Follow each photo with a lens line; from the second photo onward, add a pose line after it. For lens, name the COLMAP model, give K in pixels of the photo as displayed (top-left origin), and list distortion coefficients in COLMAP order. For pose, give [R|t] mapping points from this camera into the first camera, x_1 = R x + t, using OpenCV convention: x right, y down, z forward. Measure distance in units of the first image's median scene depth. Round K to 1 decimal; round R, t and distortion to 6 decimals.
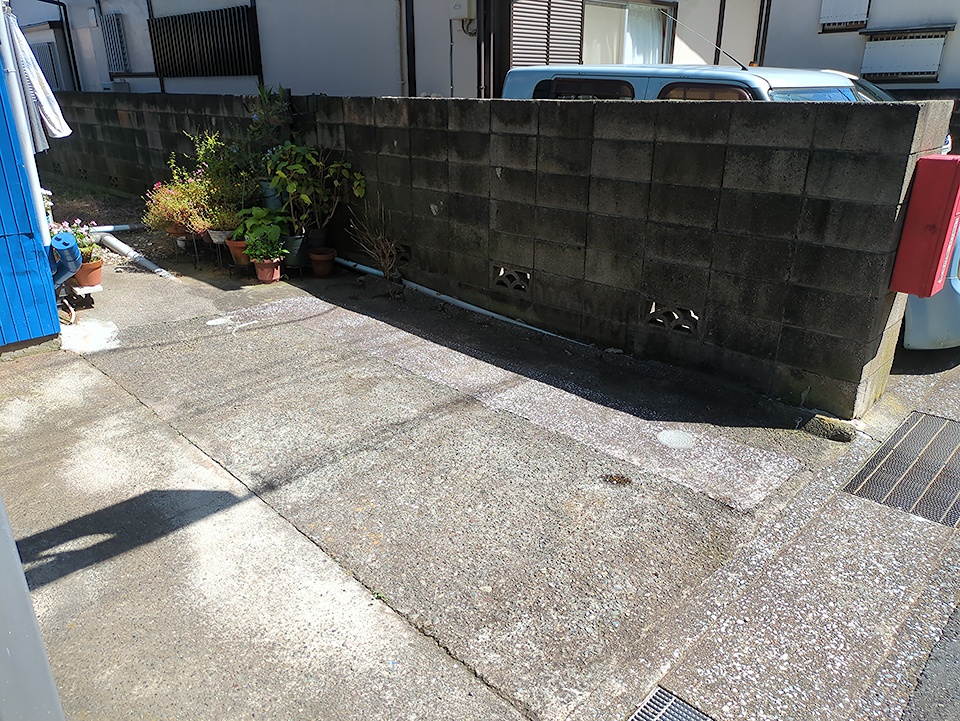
lens RADIAL K [[715.7, 0, 481.3], [0, 715.7, 364.6], [0, 0, 1]] dist [0.049503, -0.038692]
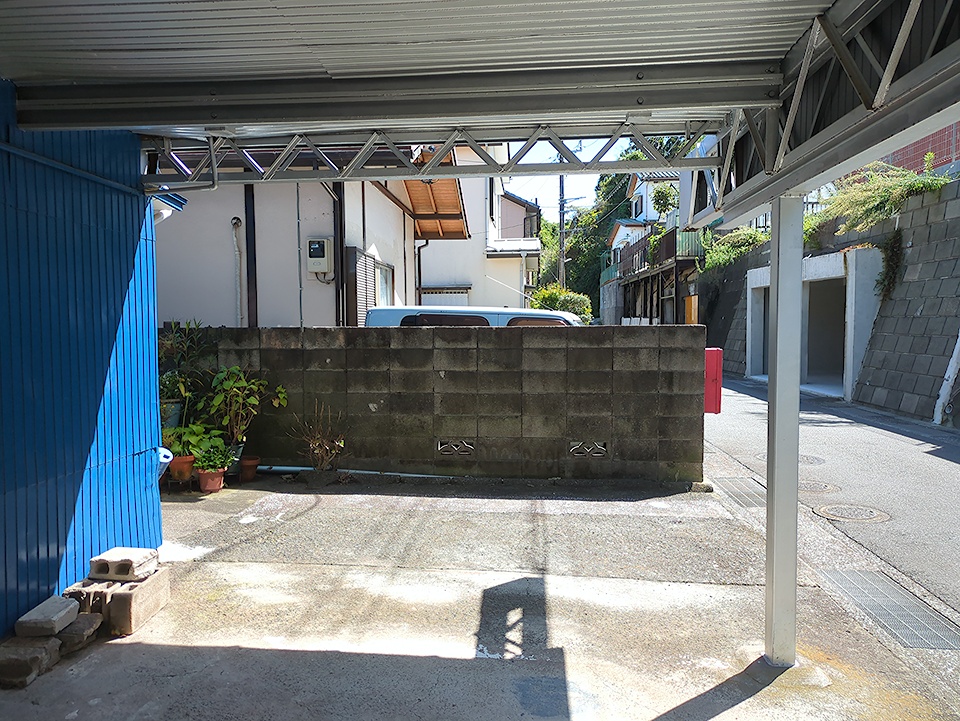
lens RADIAL K [[715.7, 0, 476.1], [0, 715.7, 357.8], [0, 0, 1]] dist [0.049503, -0.038692]
pose [[0.756508, -0.033290, 0.653137, -0.939752], [0.238745, 0.943835, -0.228424, 0.046188], [-0.608849, 0.328737, 0.721966, -0.085662]]
